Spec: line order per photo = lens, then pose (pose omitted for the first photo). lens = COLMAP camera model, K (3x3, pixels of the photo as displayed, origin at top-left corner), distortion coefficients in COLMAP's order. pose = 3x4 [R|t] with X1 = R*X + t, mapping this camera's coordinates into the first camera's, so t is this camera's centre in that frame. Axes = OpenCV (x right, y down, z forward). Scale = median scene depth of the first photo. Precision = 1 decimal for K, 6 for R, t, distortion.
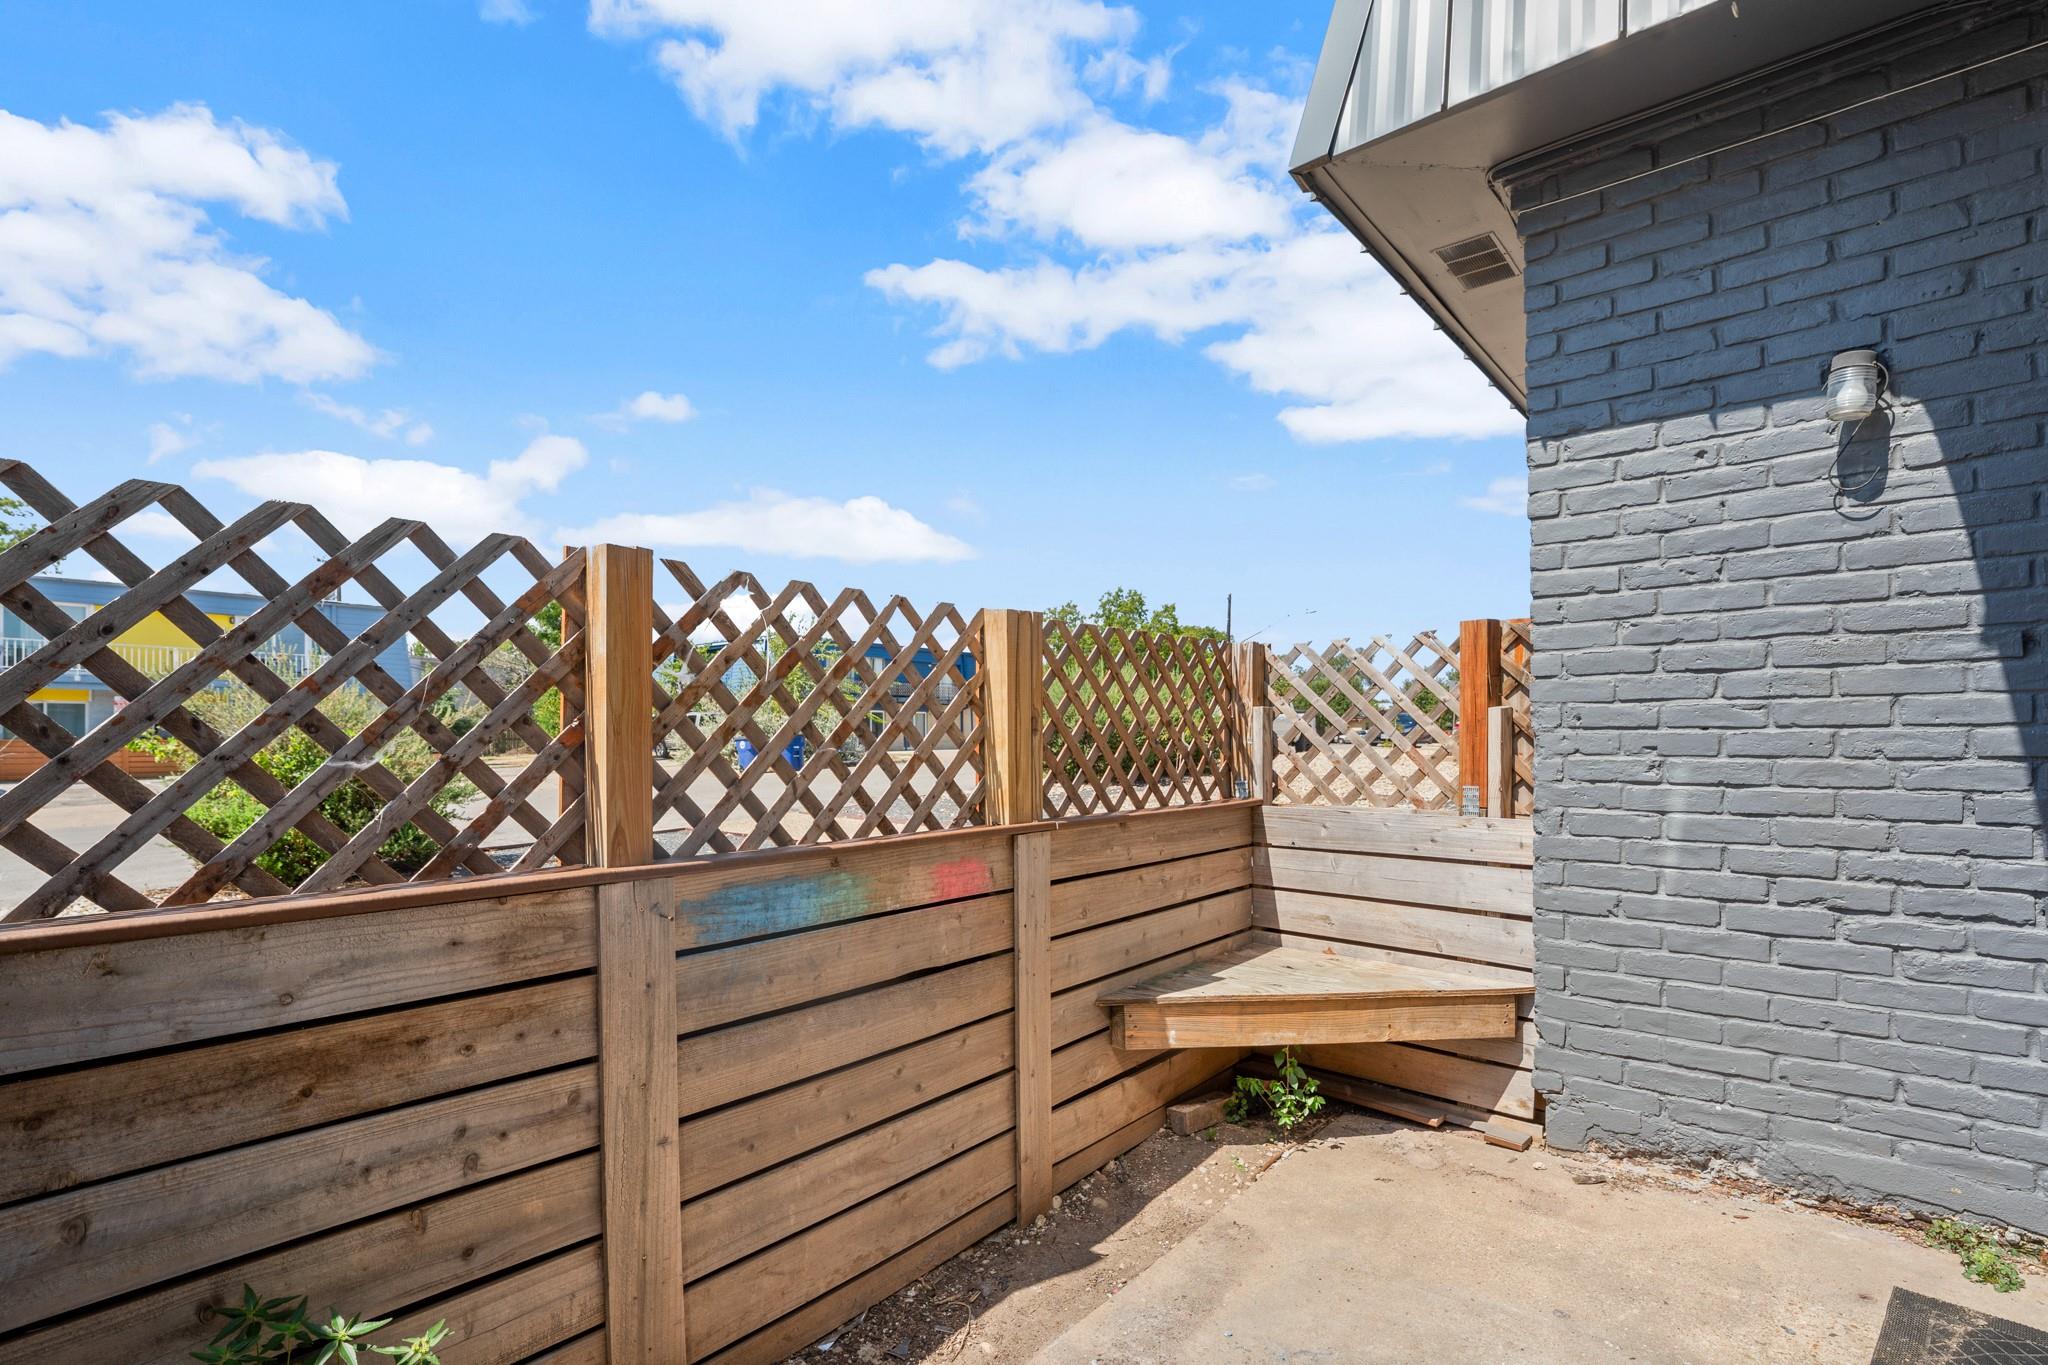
lens RADIAL K [[916.2, 0, 1021.9], [0, 916.2, 714.0], [0, 0, 1]] dist [-0.003590, -0.000205]
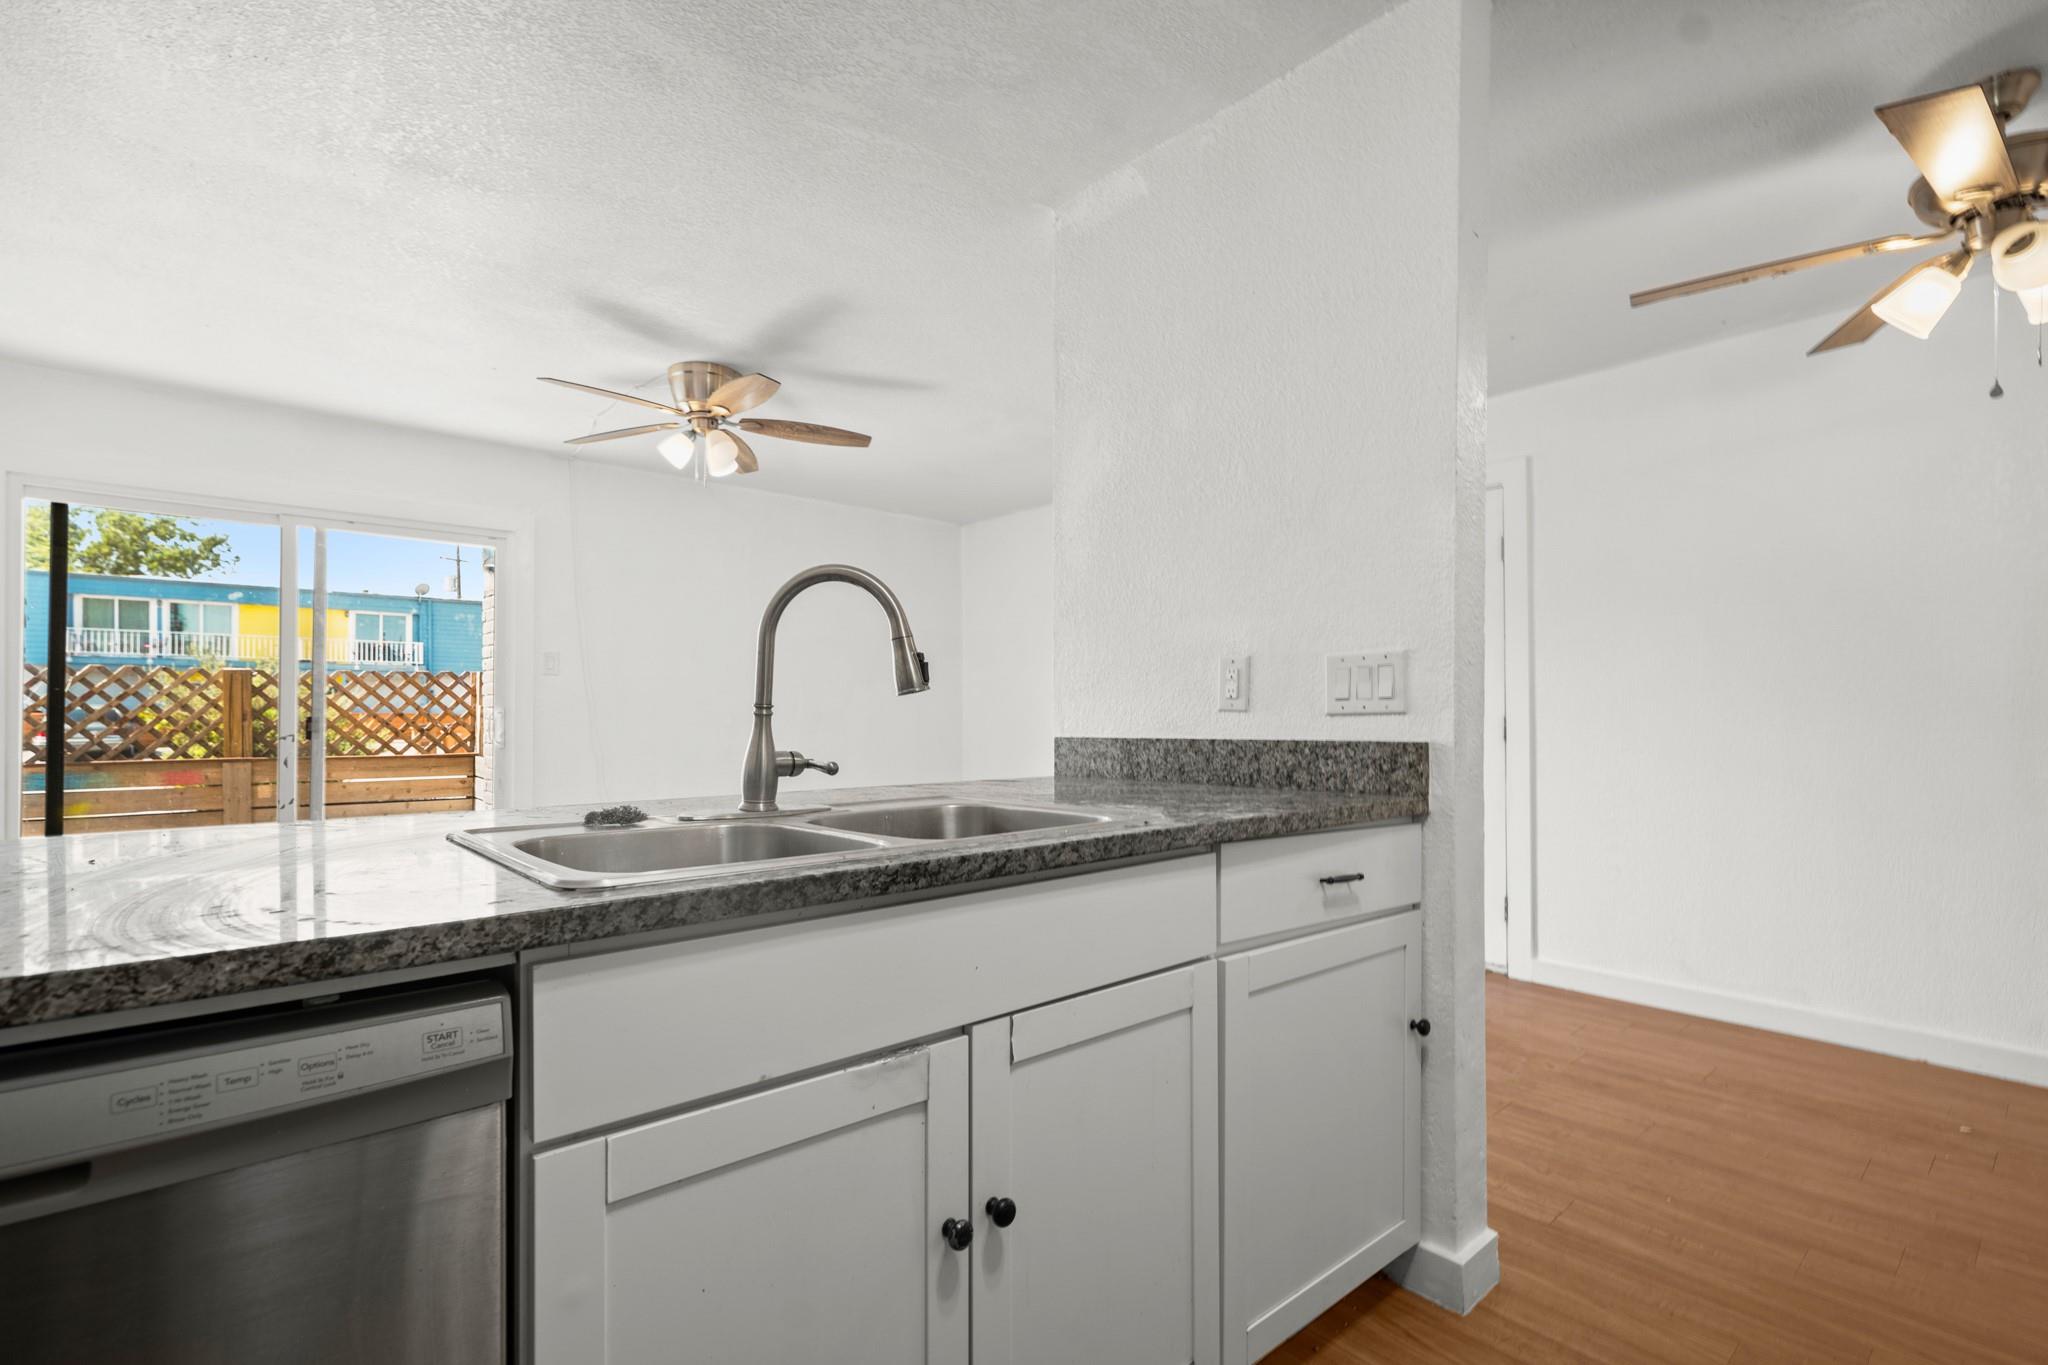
lens RADIAL K [[946.9, 0, 1024.0], [0, 946.9, 682.5], [0, 0, 1]] dist [0.001021, 0.000135]
pose [[0.986314, 0.002217, -0.164863, 2.424845], [-0.004372, 0.999910, -0.012710, -0.053228], [0.164820, 0.013257, 0.986235, -1.100857]]
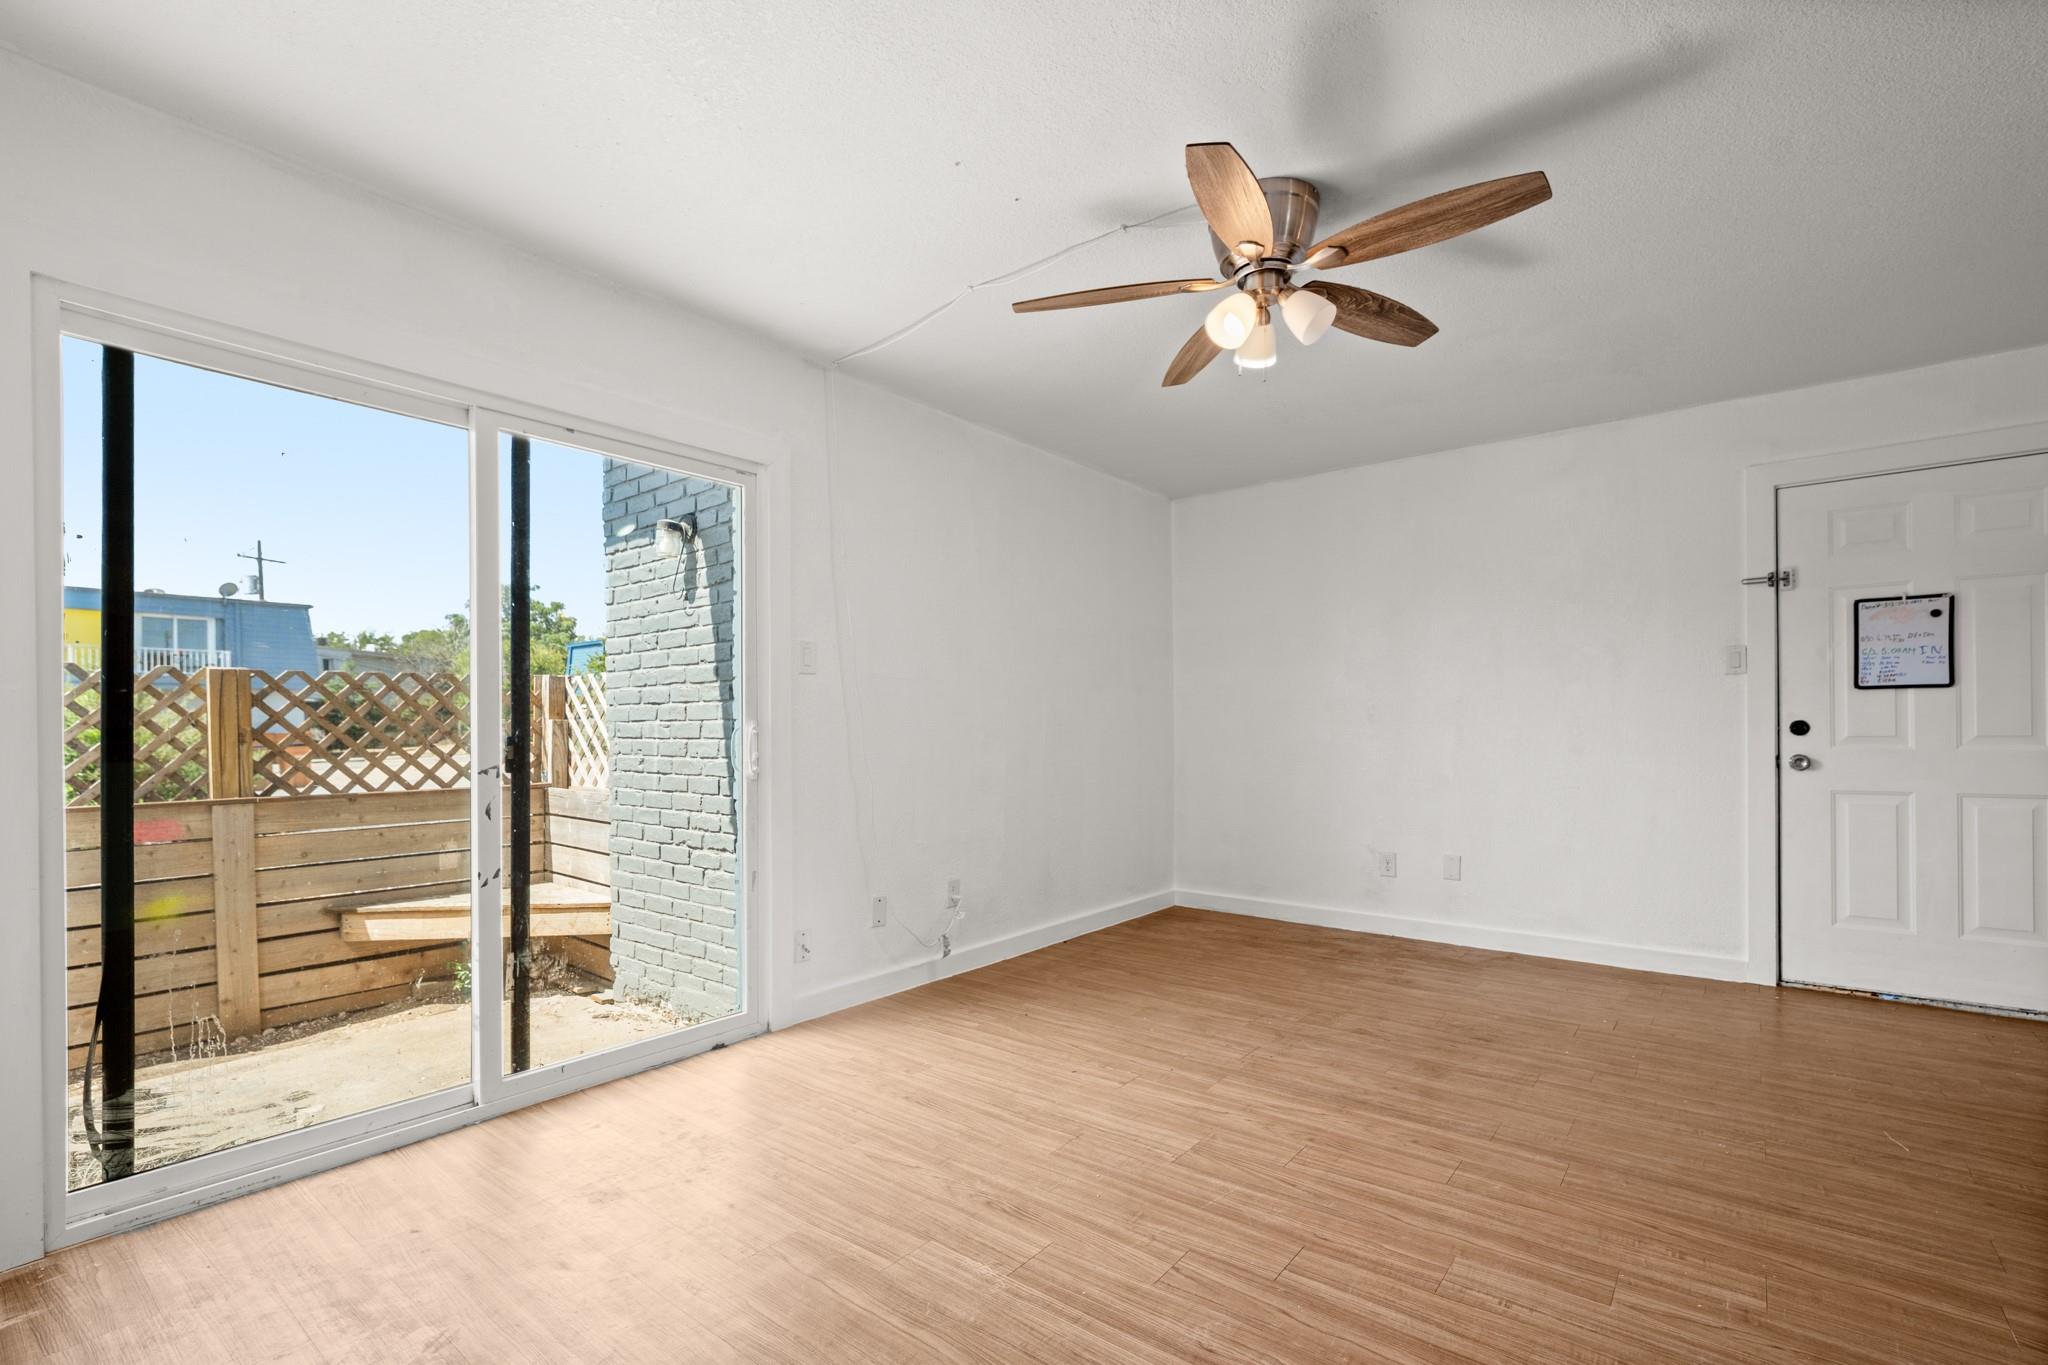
lens RADIAL K [[916.2, 0, 1021.9], [0, 916.2, 714.0], [0, 0, 1]] dist [-0.003590, -0.000205]
pose [[0.999885, -0.001649, 0.015045, 1.385995], [0.001536, 0.999970, 0.007550, -0.040204], [-0.015057, -0.007526, 0.999858, -0.651616]]
